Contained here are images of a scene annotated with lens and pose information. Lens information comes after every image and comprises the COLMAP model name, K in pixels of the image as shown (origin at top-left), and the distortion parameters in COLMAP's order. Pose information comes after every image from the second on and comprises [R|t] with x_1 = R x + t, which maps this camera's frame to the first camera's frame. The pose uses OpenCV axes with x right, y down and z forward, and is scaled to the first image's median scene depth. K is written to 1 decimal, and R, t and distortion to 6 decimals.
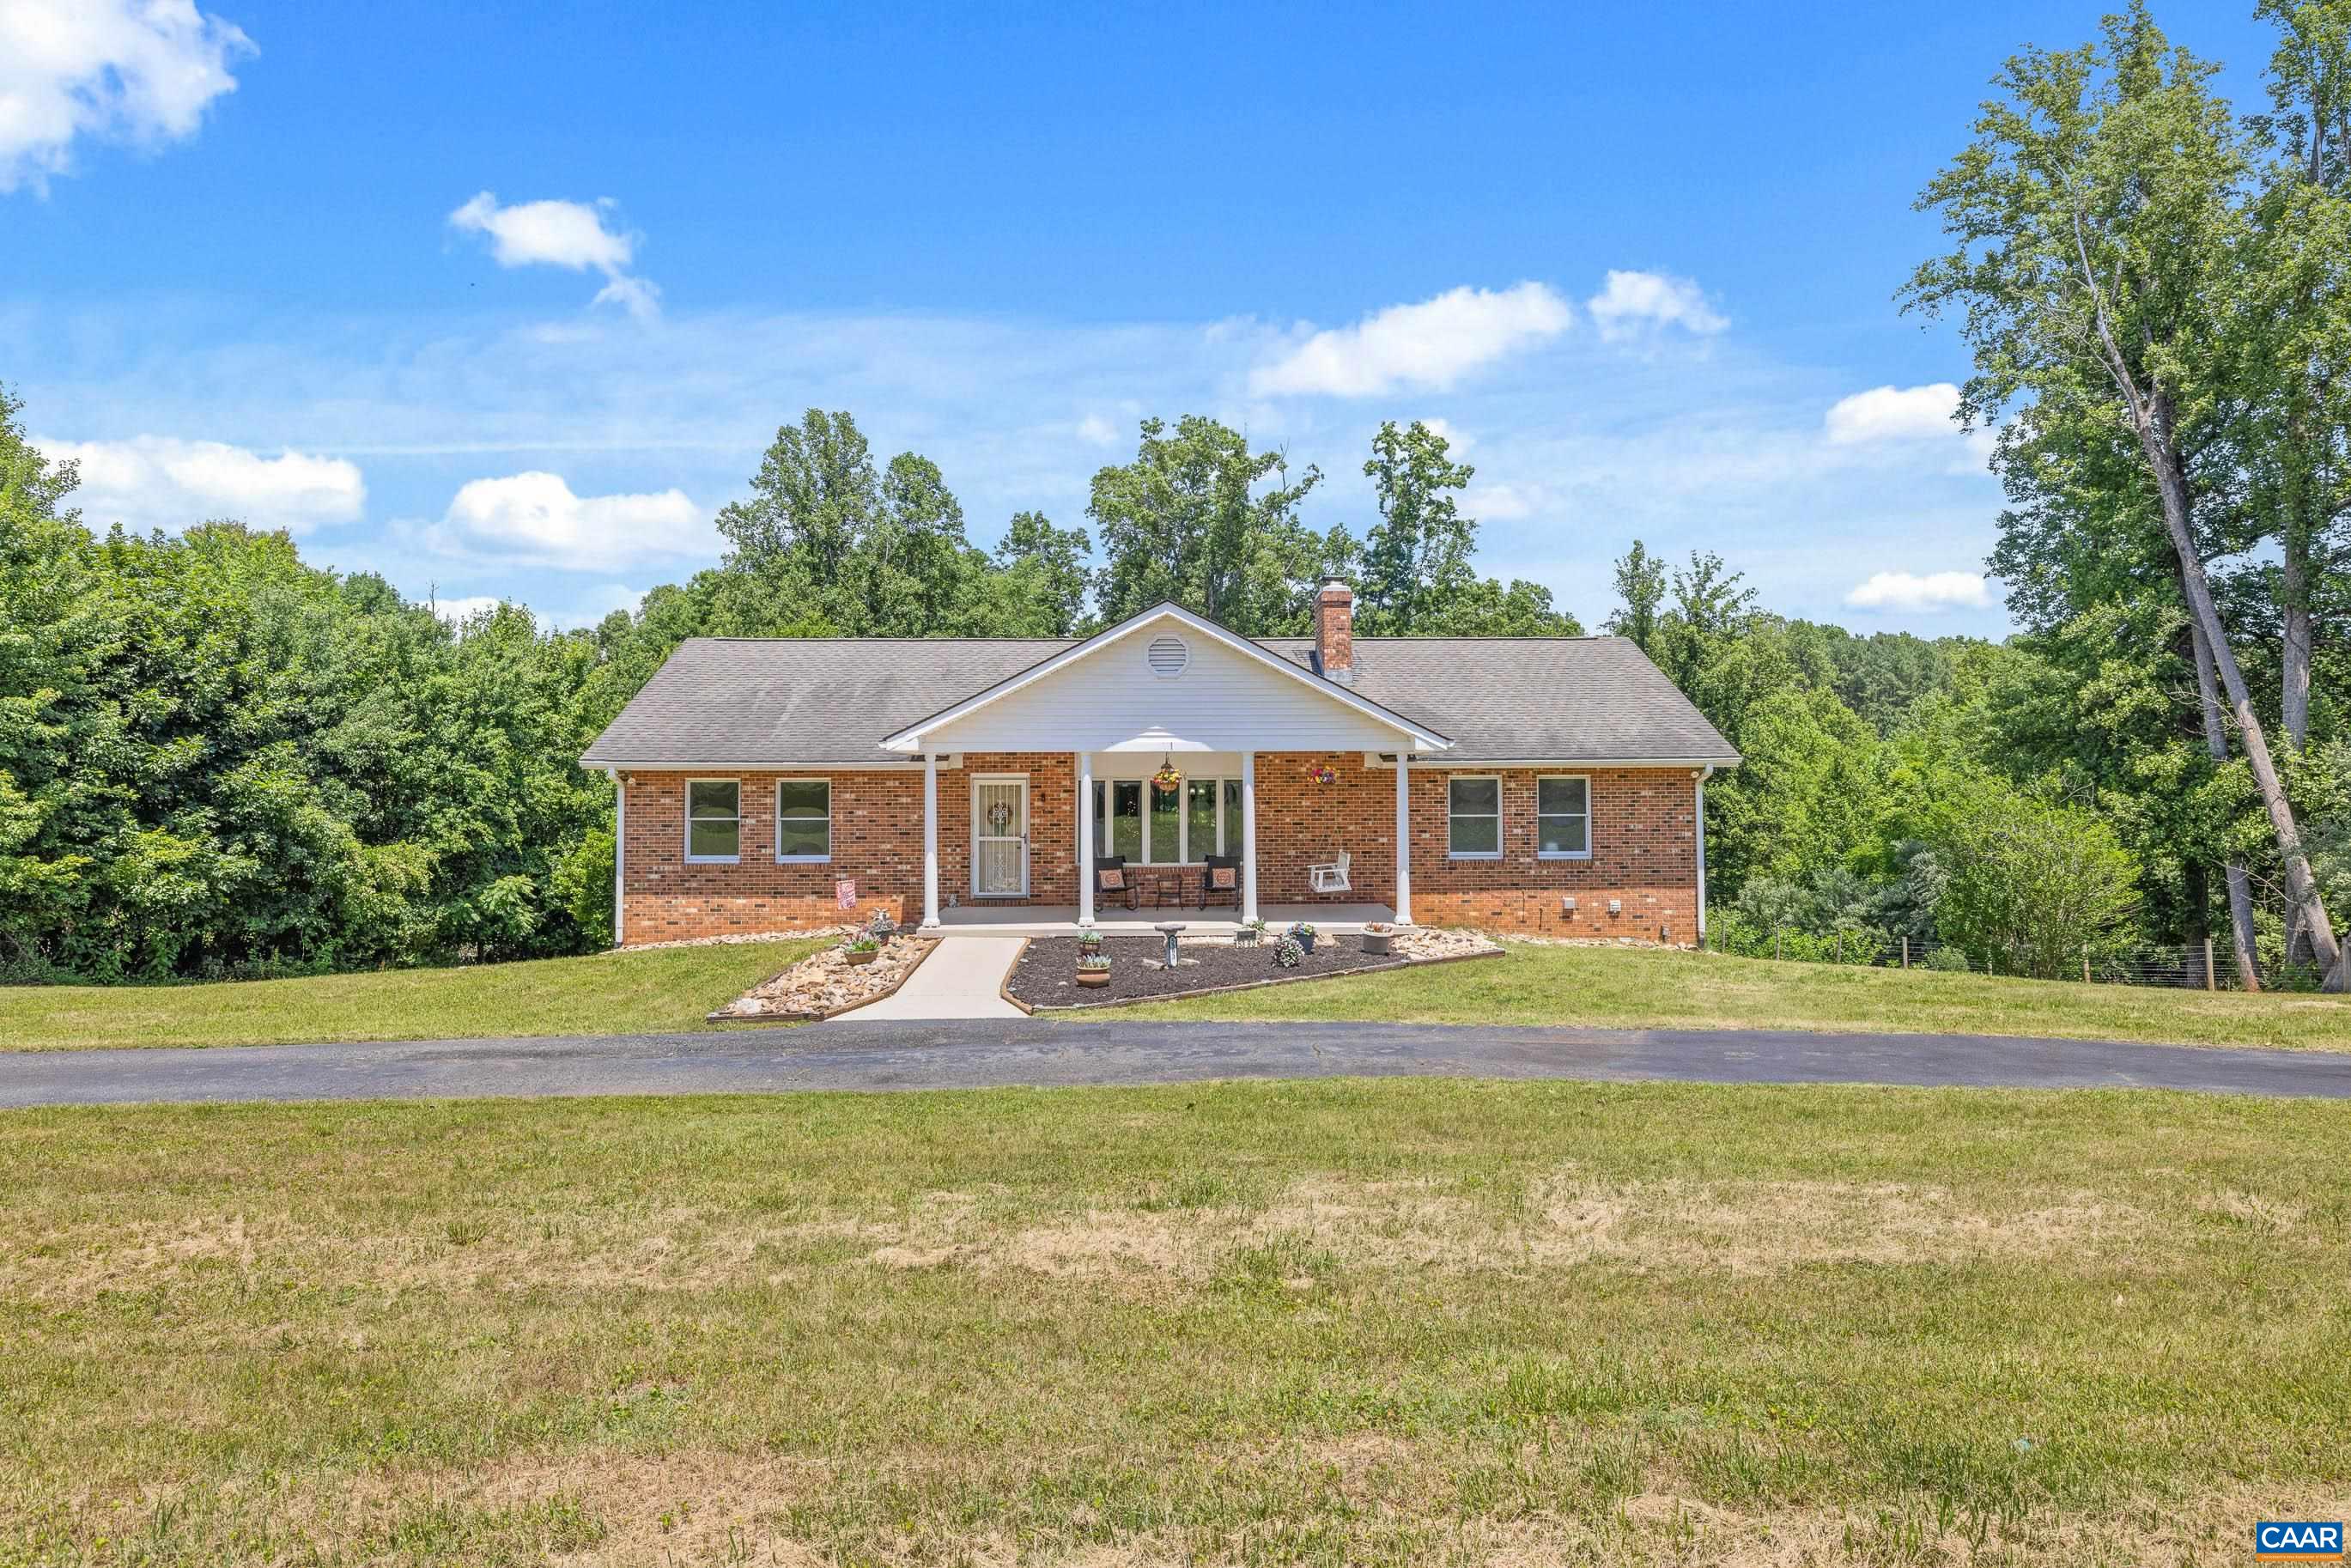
lens RADIAL K [[1331.6, 0, 1176.4], [0, 1331.6, 770.1], [0, 0, 1]] dist [-0.001658, 0.000758]
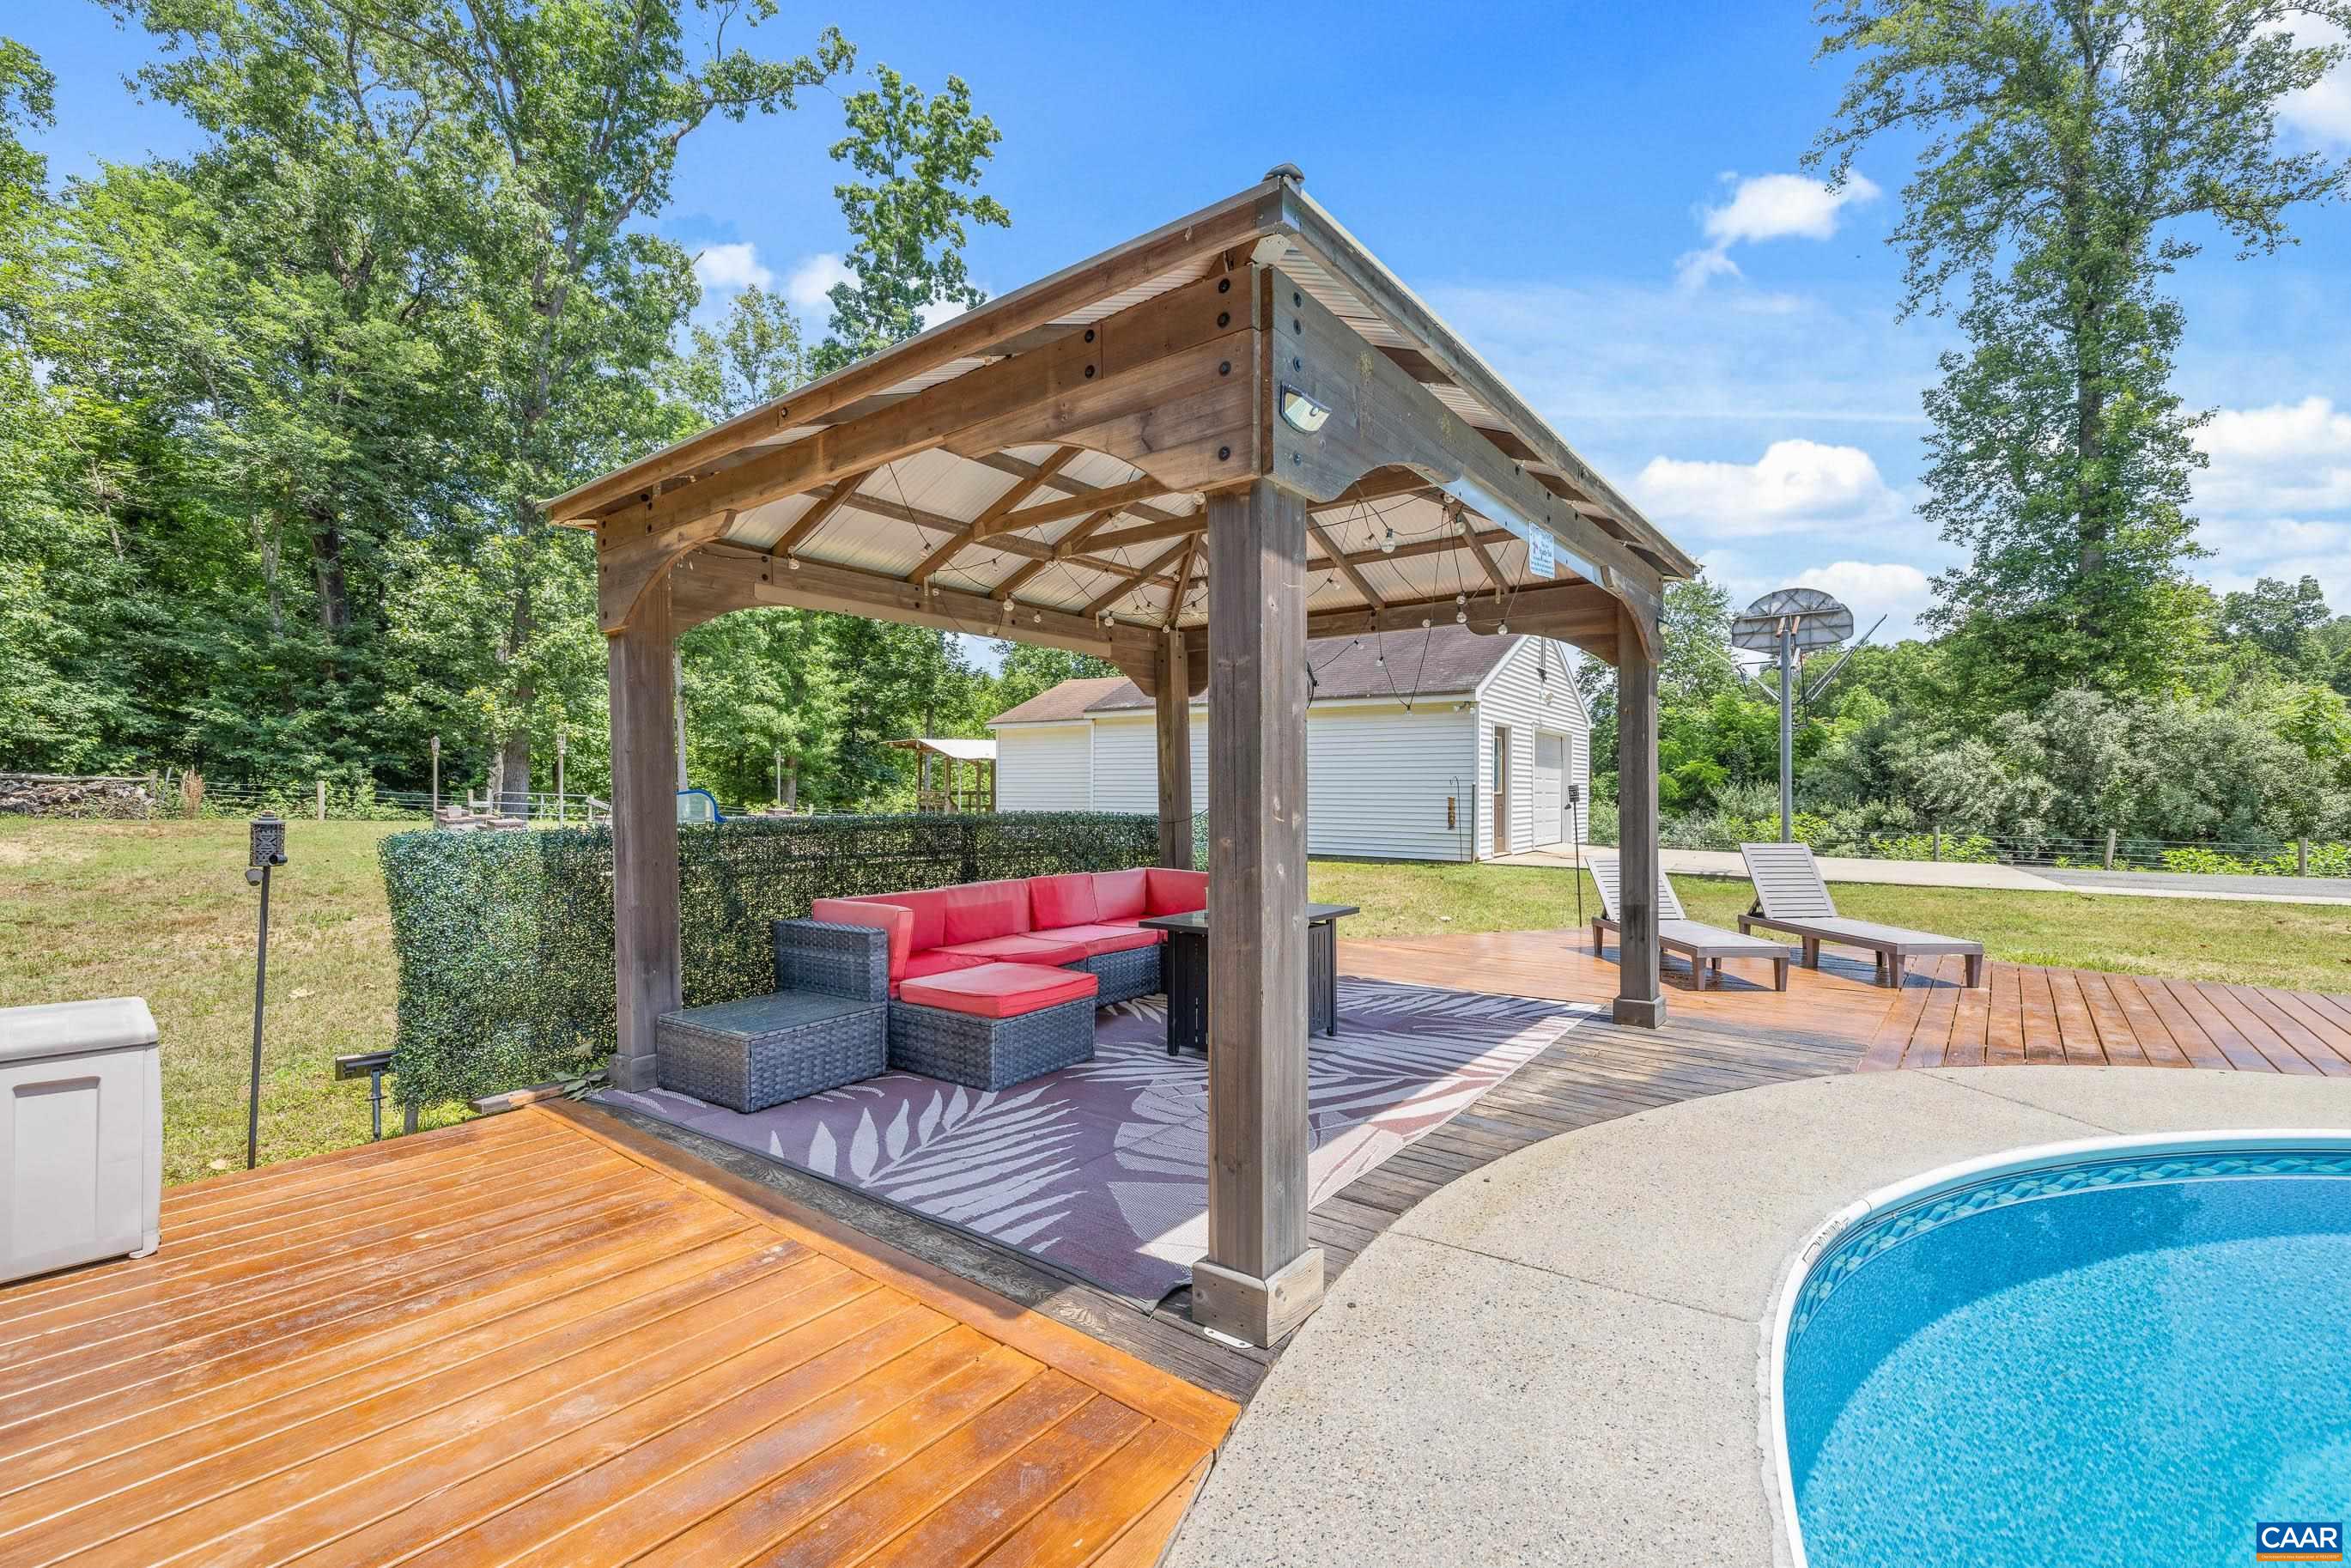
lens RADIAL K [[989.1, 0, 1184.1], [0, 989.1, 801.2], [0, 0, 1]] dist [-0.001877, 0.000037]
pose [[0.620802, -0.003854, 0.783958, -0.319195], [-0.012312, 0.999817, 0.014664, 0.164896], [-0.783871, -0.018755, 0.620641, 1.871944]]
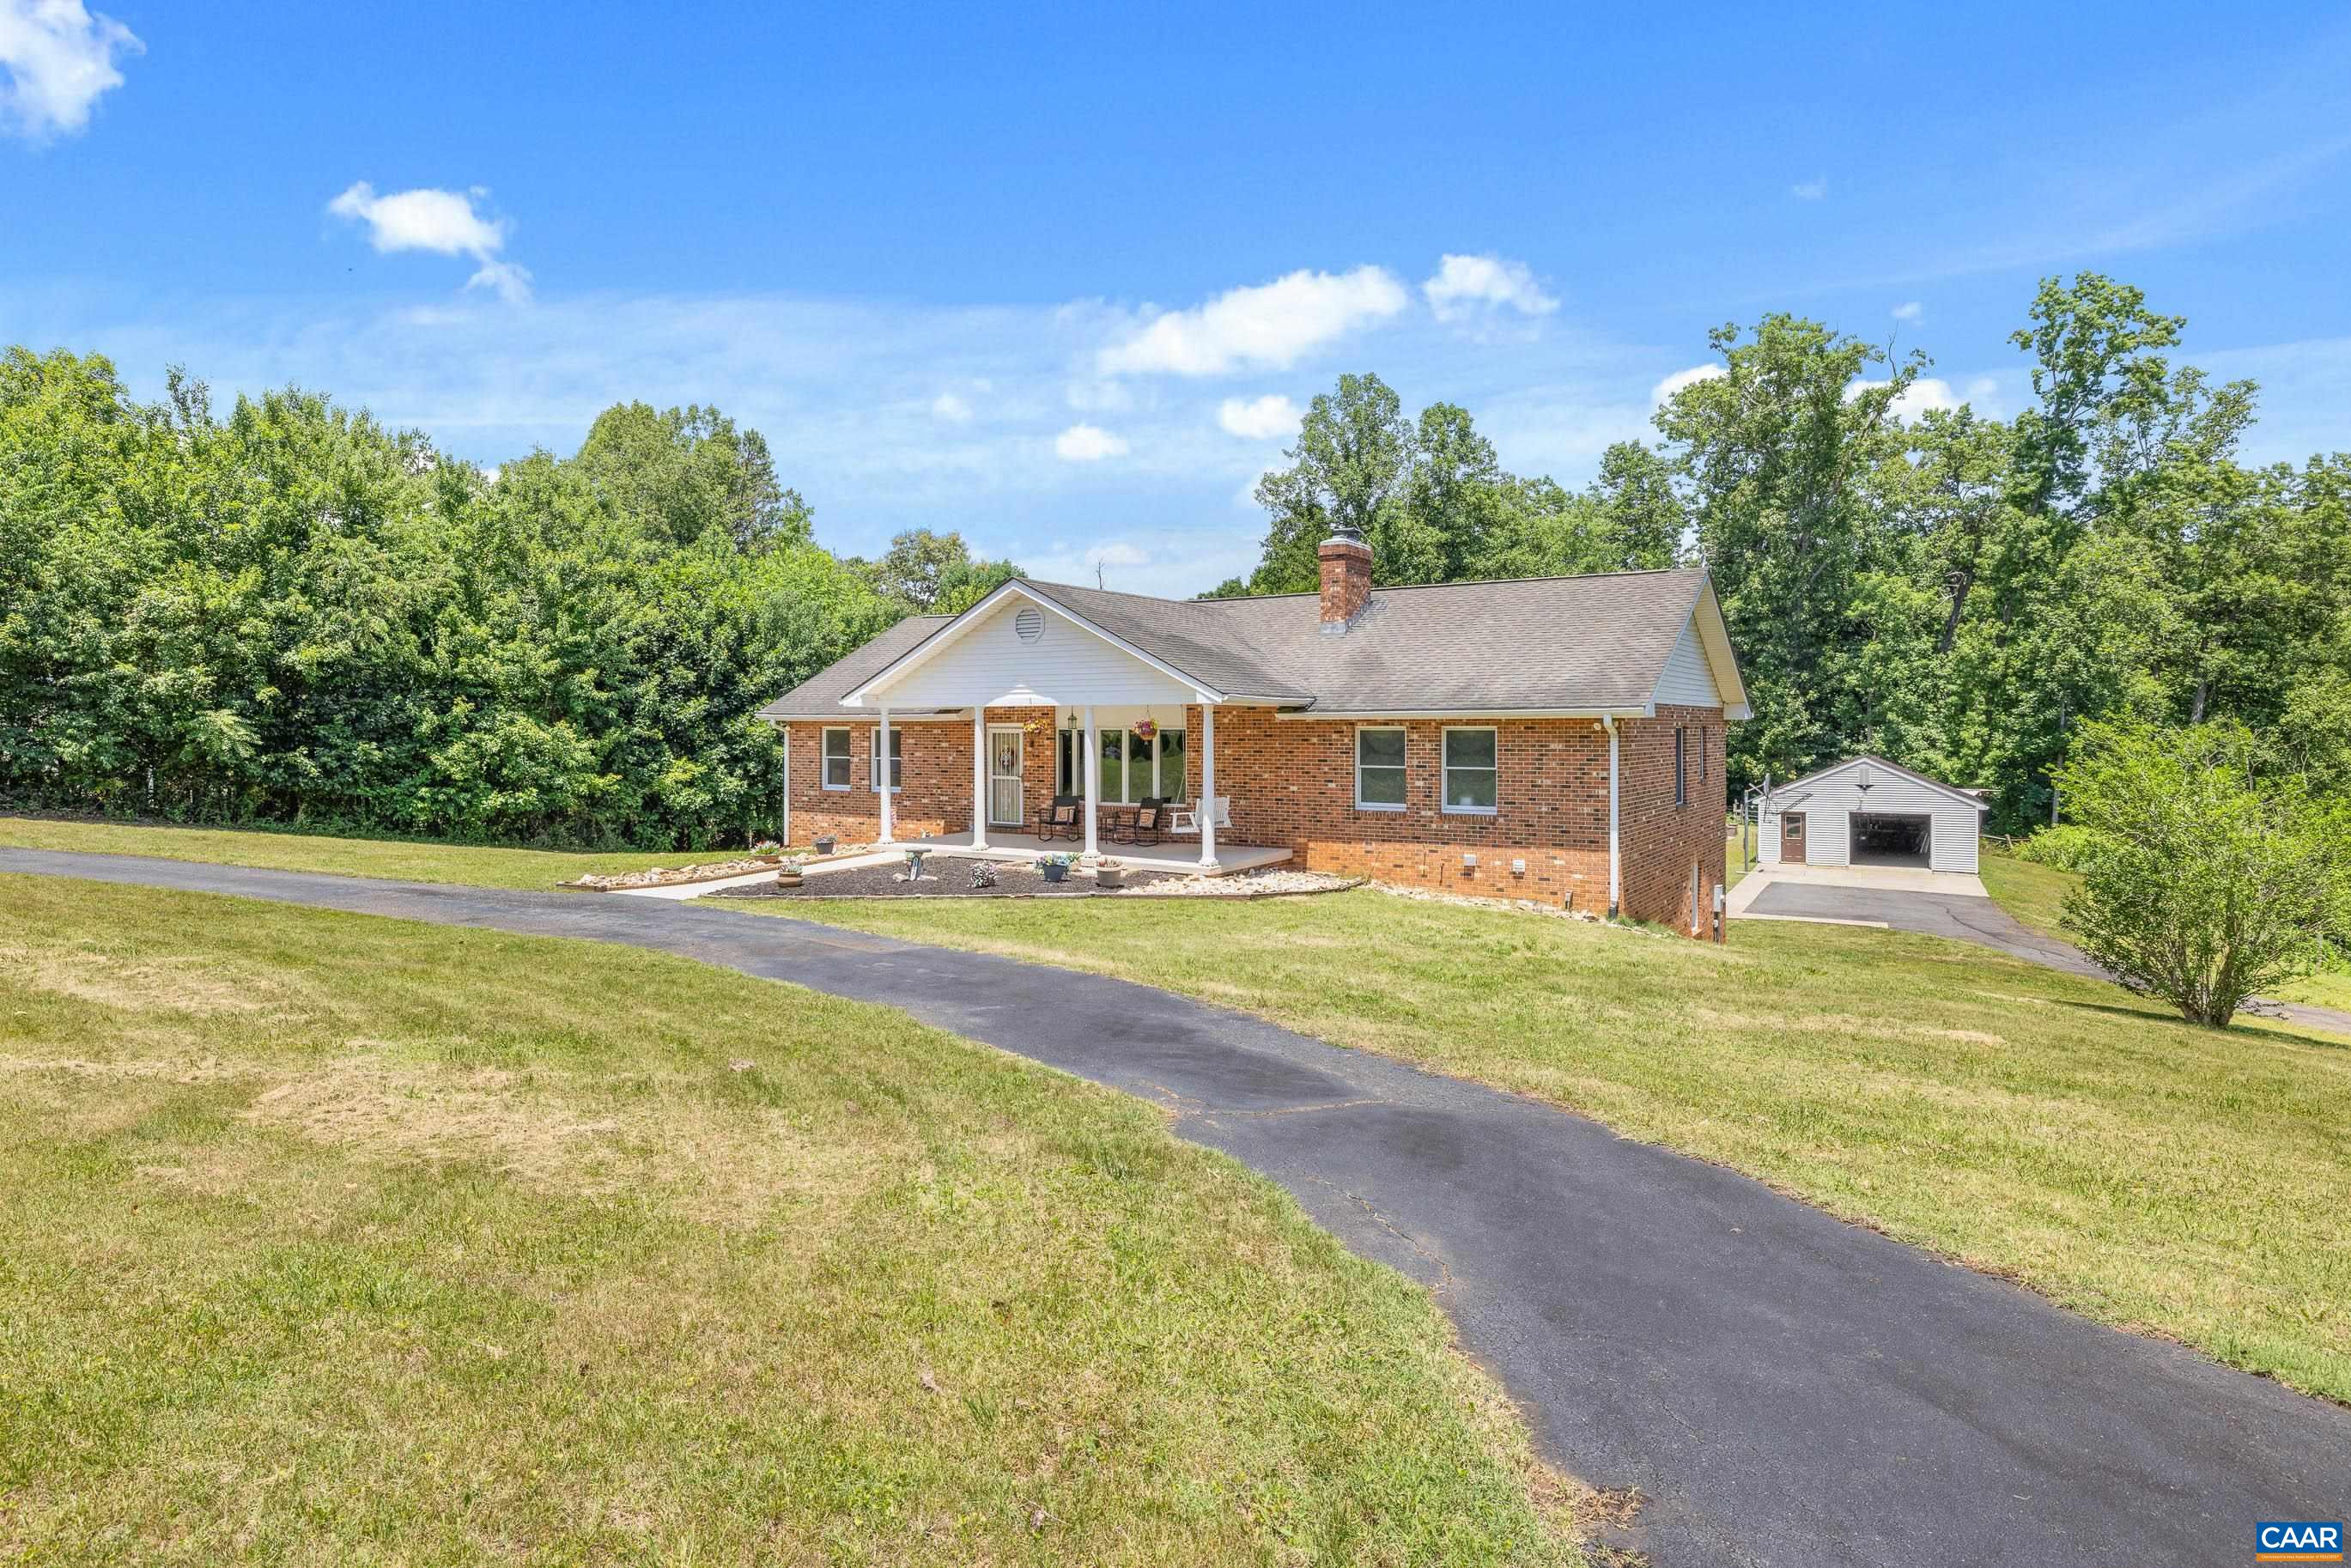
lens RADIAL K [[1331.6, 0, 1095.1], [0, 1331.6, 730.3], [0, 0, 1]] dist [-0.001658, 0.000758]
pose [[0.811915, 0.004843, -0.583755, 0.489718], [0.002404, 0.999929, 0.011639, -0.004110], [0.583770, -0.010853, 0.811846, 0.049601]]
